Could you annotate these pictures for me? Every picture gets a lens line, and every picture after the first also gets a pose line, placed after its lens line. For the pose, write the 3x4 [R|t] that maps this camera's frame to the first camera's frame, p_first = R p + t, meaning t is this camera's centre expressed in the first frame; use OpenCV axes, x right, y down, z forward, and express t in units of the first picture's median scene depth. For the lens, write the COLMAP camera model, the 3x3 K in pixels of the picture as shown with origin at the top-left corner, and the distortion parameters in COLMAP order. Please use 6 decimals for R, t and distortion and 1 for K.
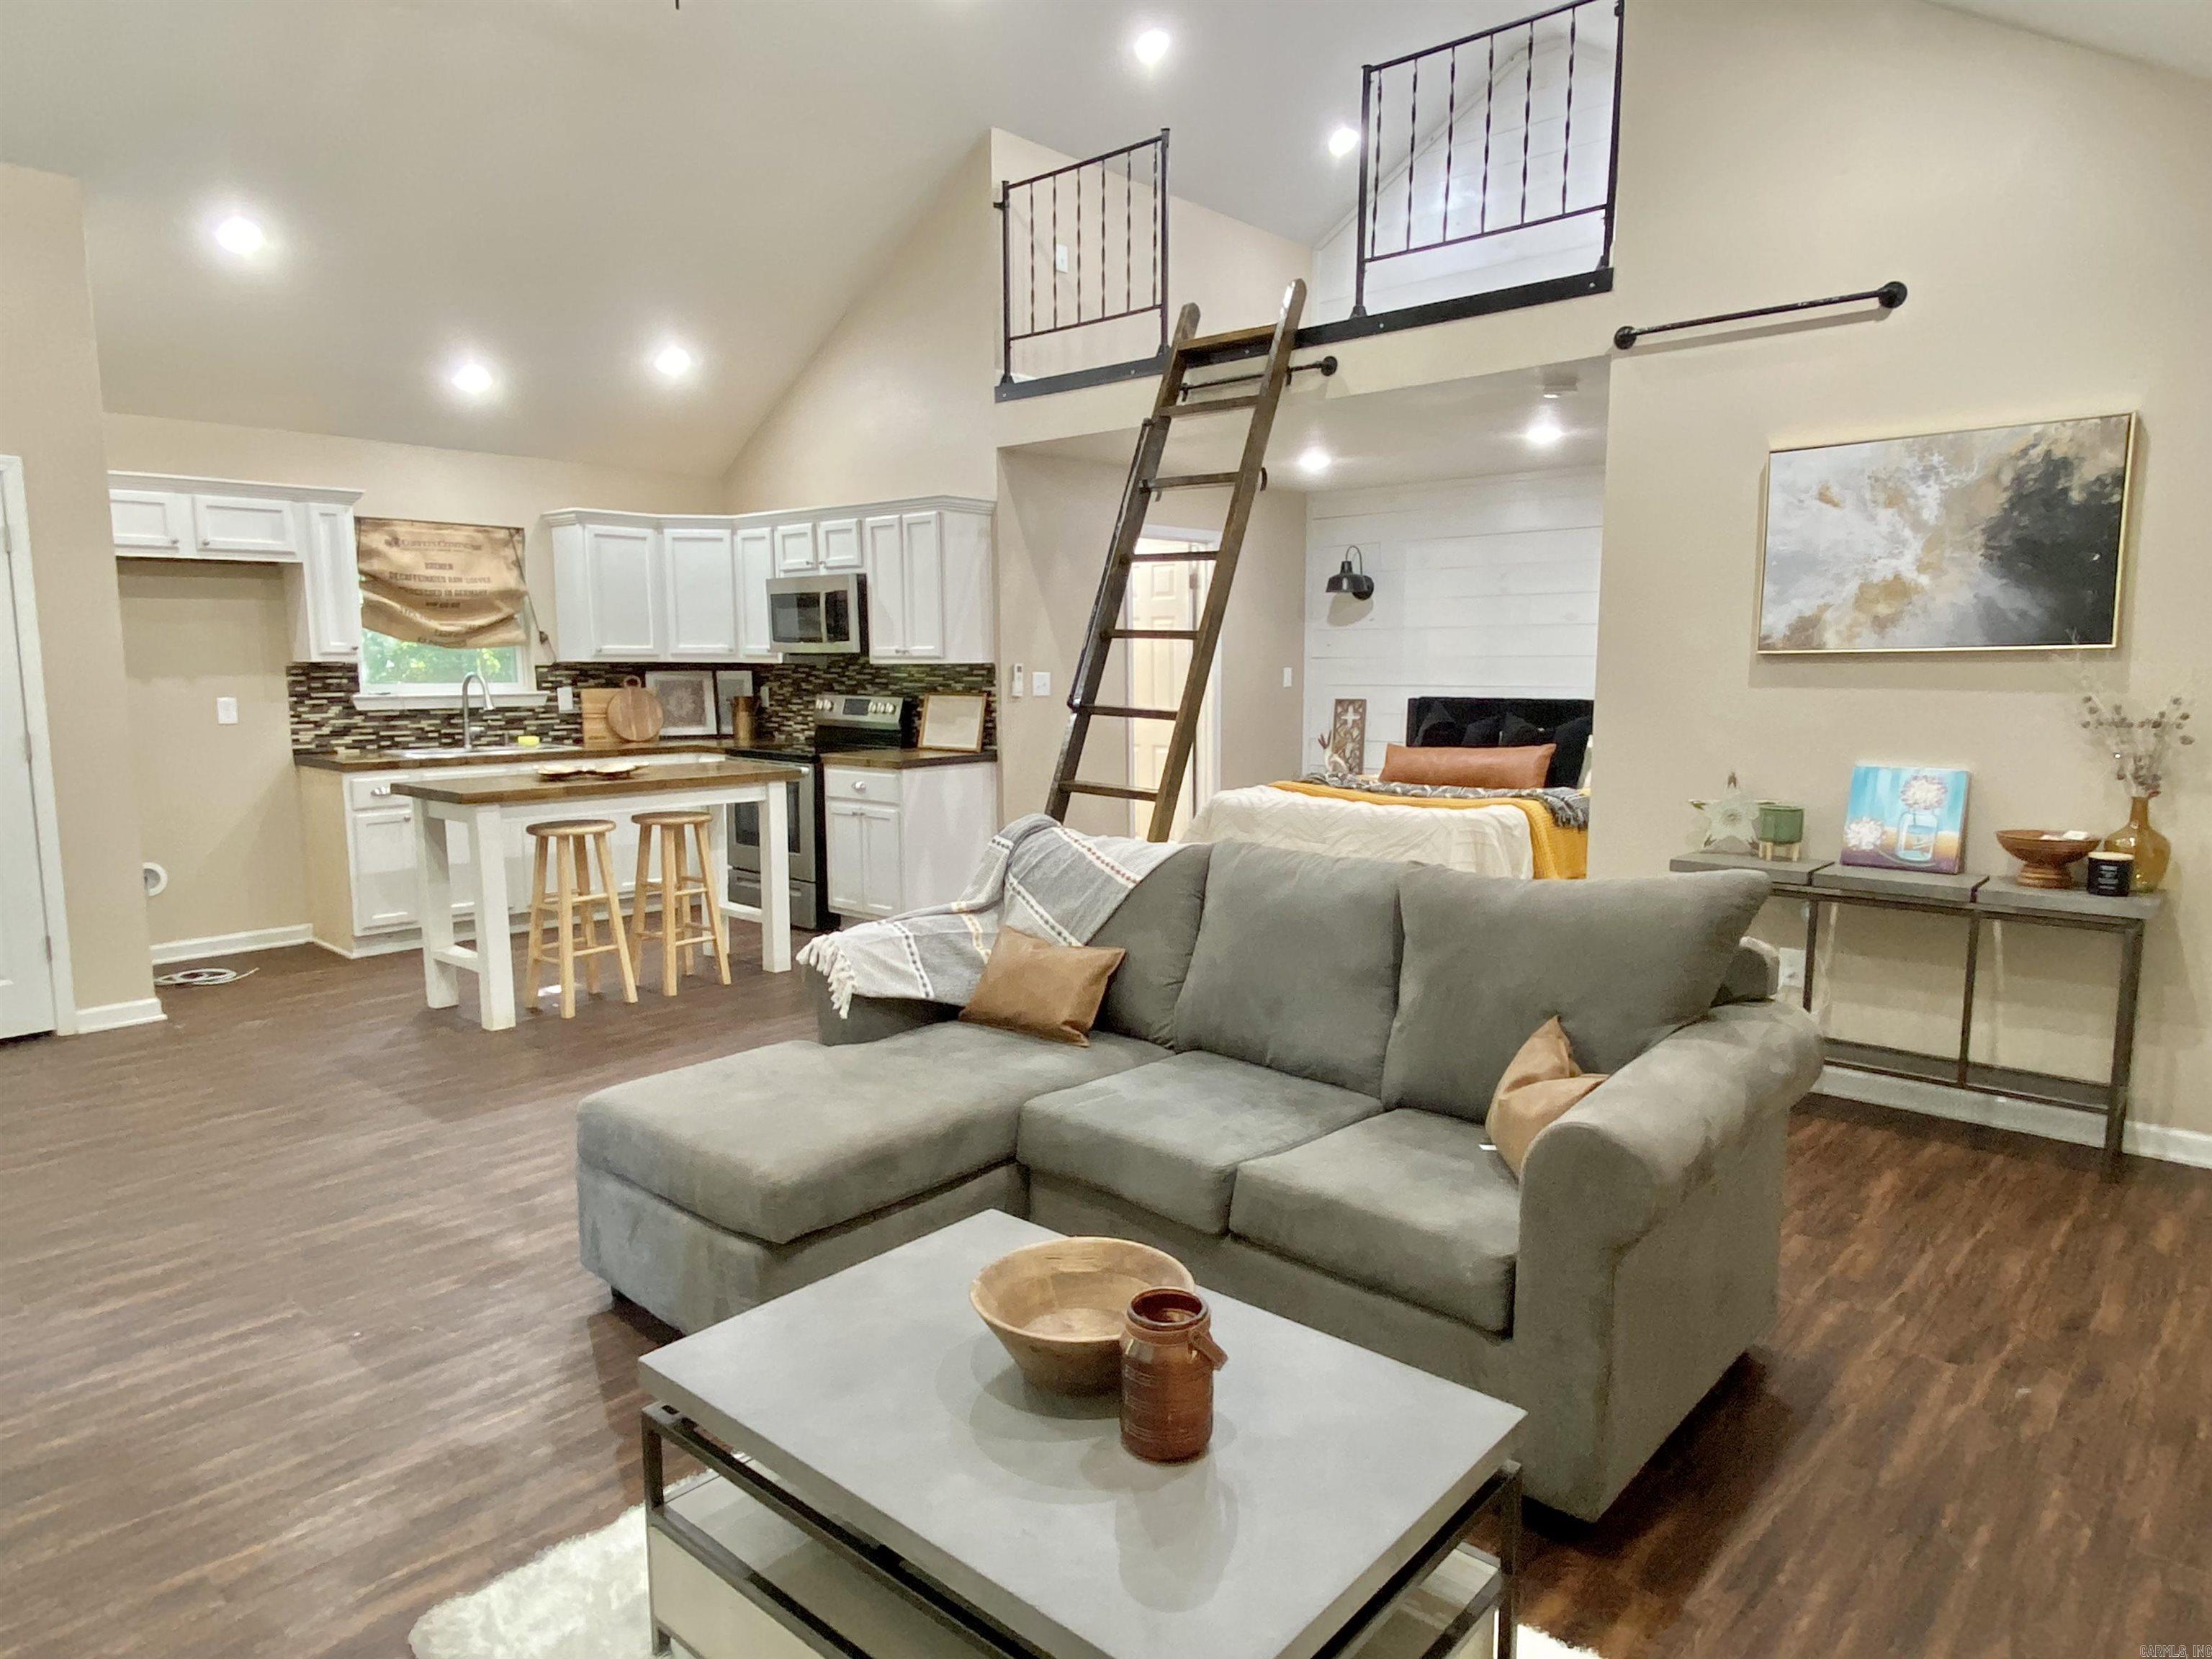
lens RADIAL K [[1365.6, 0, 1144.3], [0, 1365.6, 848.1], [0, 0, 1]] dist [0.026698, -0.035428]
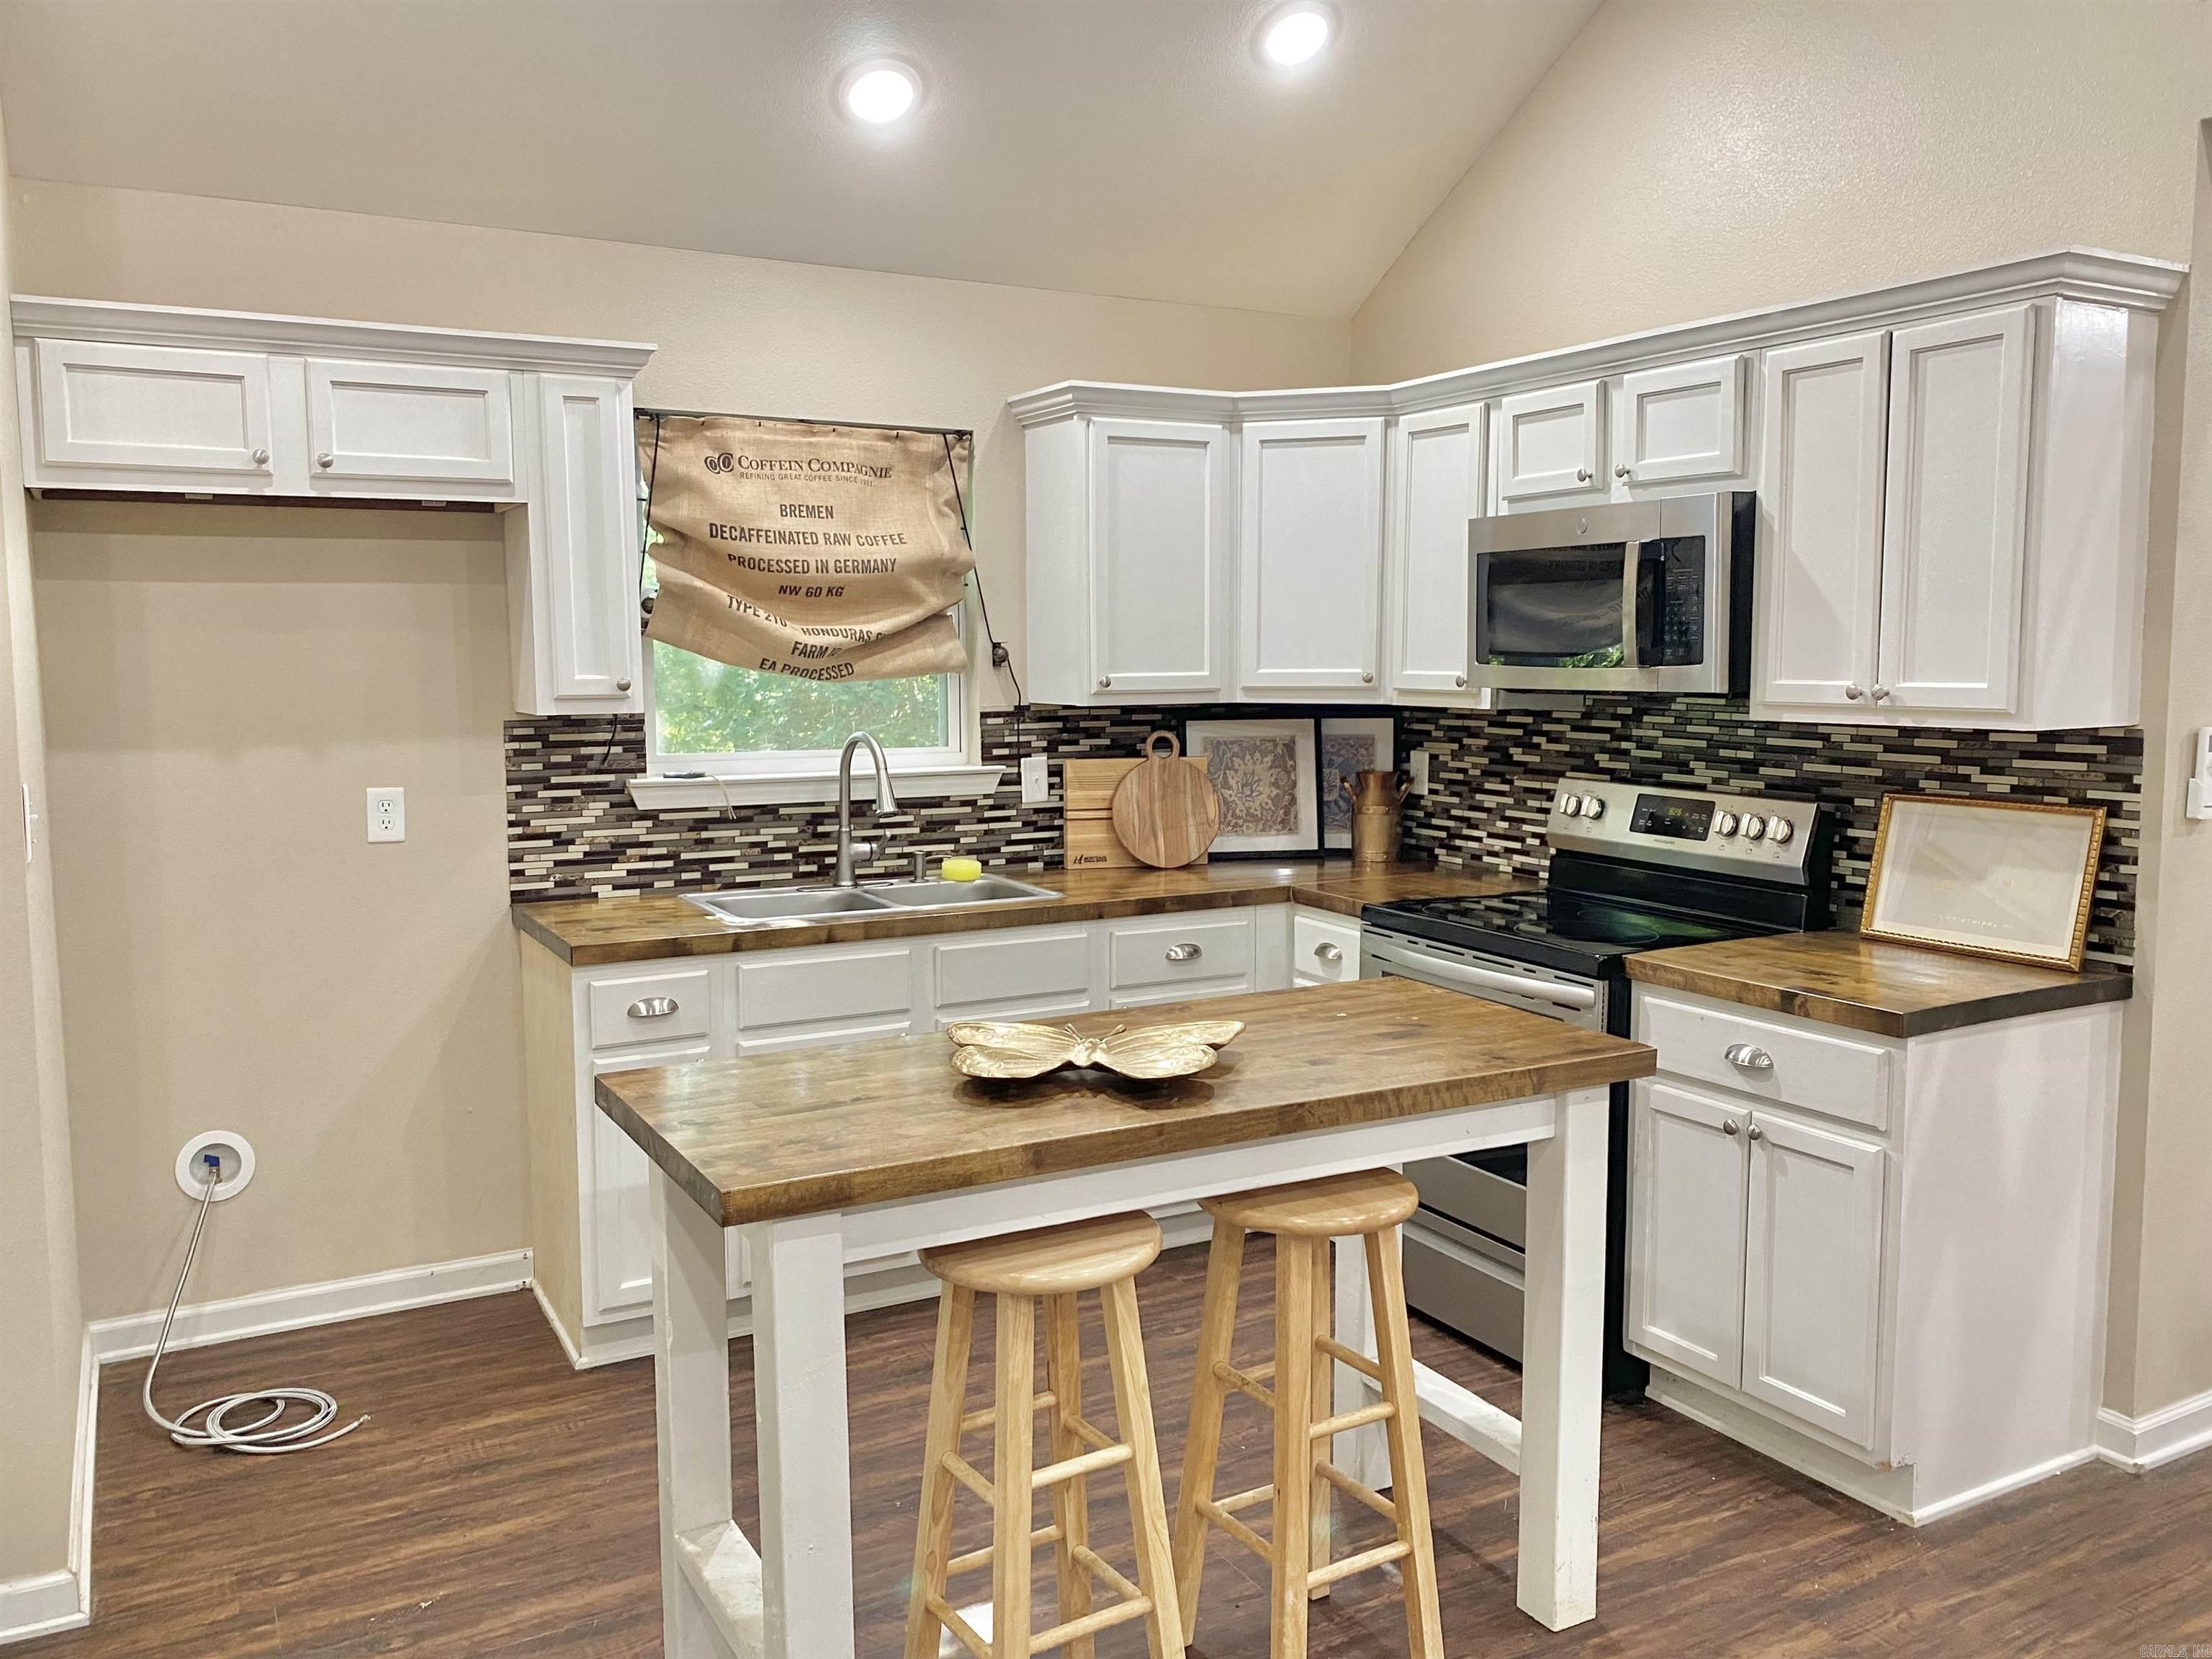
lens RADIAL K [[1741.7, 0, 1111.4], [0, 1741.7, 830.9], [0, 0, 1]] dist [0.071335, -0.084269]
pose [[0.939836, 0.033321, -0.339996, -0.209461], [-0.043693, 0.998783, -0.022893, -0.087600], [0.338819, 0.036371, 0.940148, 0.483690]]
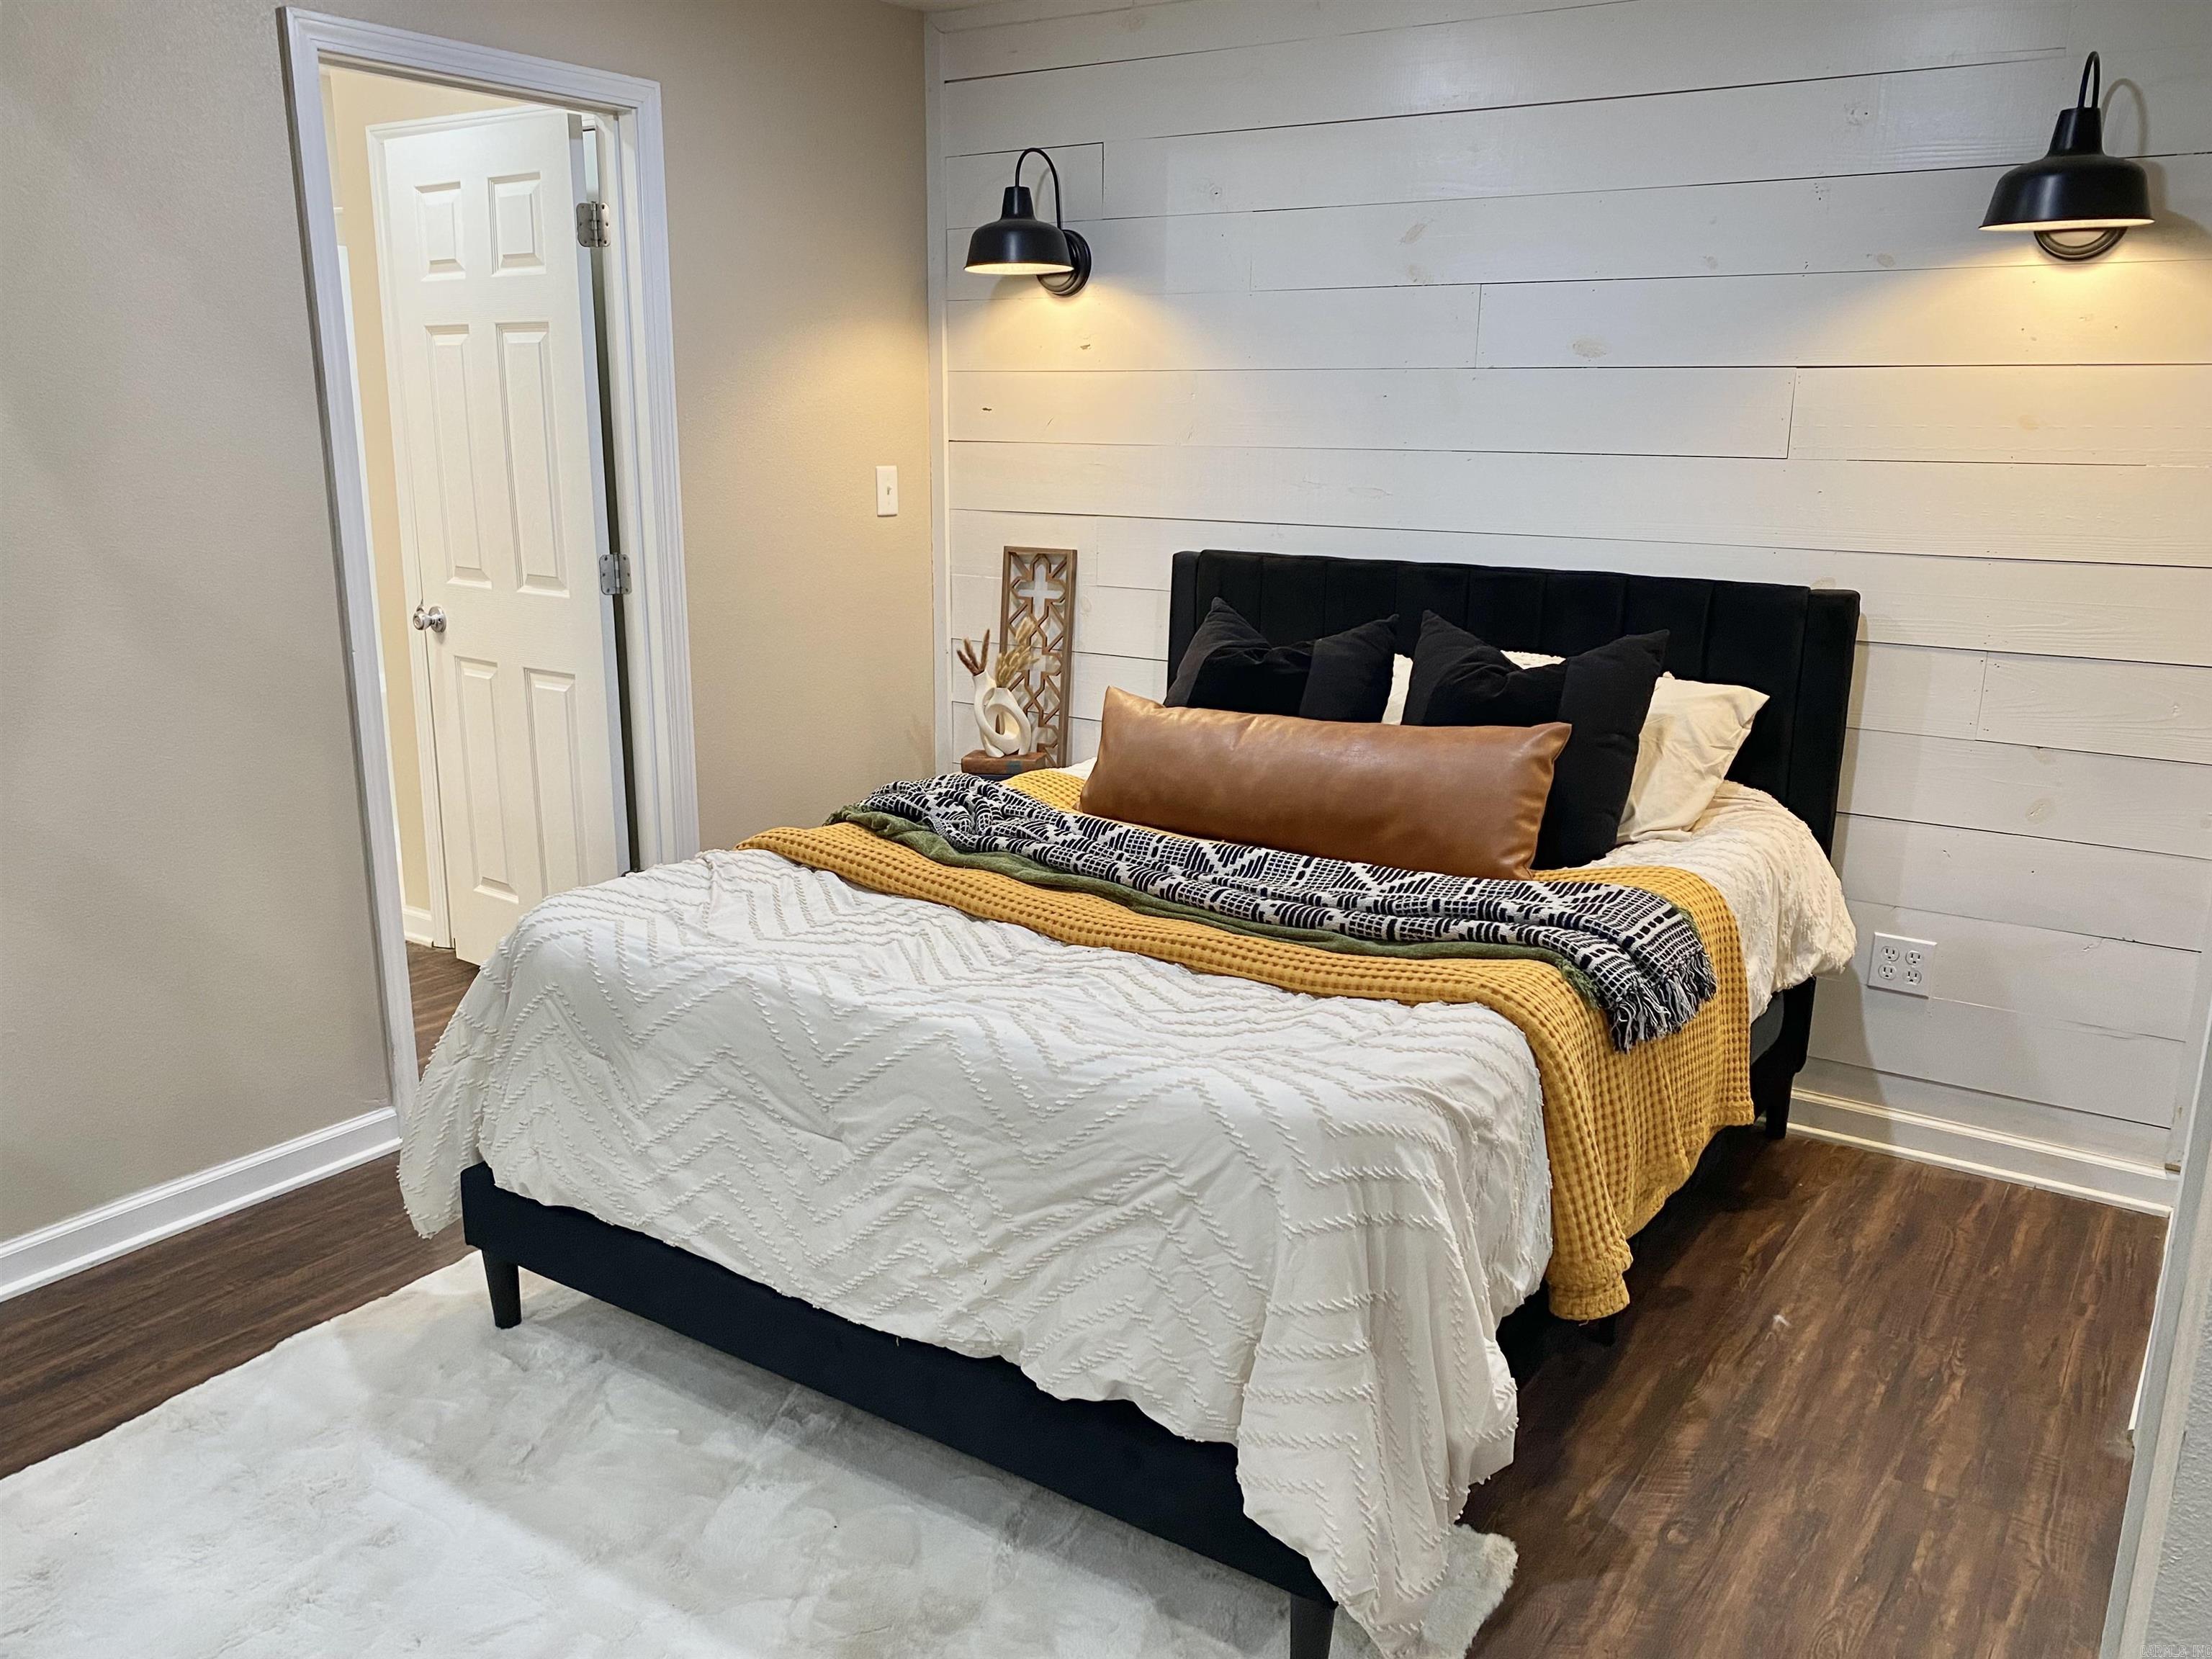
lens RADIAL K [[1741.7, 0, 1146.4], [0, 1741.7, 852.9], [0, 0, 1]] dist [0.071335, -0.084269]
pose [[0.990323, -0.022700, 0.136916, 0.139220], [0.007470, 0.993822, 0.110737, -0.097271], [-0.138584, -0.108643, 0.984374, 0.603078]]
